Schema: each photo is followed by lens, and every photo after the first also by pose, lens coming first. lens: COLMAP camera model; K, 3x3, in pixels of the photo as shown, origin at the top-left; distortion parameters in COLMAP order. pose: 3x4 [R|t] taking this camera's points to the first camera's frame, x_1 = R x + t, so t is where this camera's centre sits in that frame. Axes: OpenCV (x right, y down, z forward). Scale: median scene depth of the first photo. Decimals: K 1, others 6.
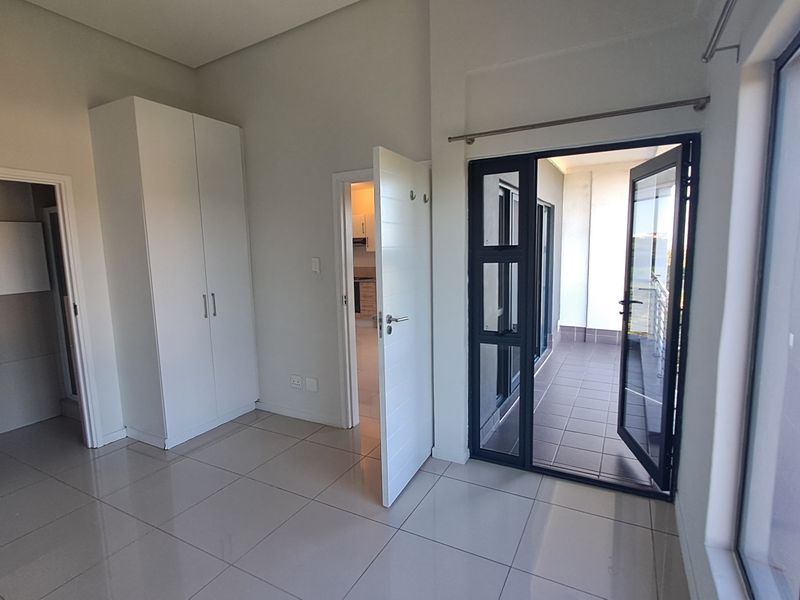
lens RADIAL K [[418.4, 0, 400.0], [0, 418.4, 300.0], [0, 0, 1]] dist [0.001222, 0.000086]
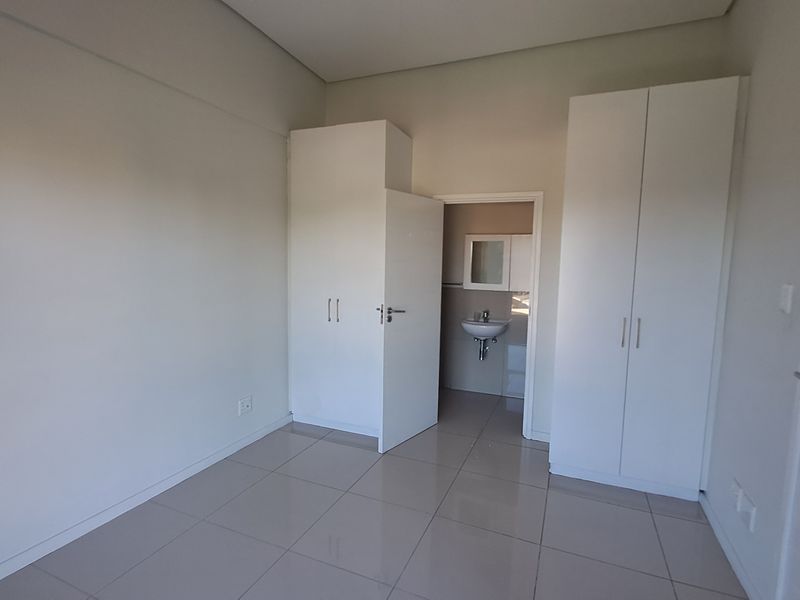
lens RADIAL K [[418.4, 0, 400.0], [0, 418.4, 300.0], [0, 0, 1]] dist [0.001222, 0.000086]
pose [[0.100125, 0.122980, -0.987345, 0.276459], [-0.147571, 0.983192, 0.107498, -0.069970], [0.983970, 0.134940, 0.116591, 0.499185]]
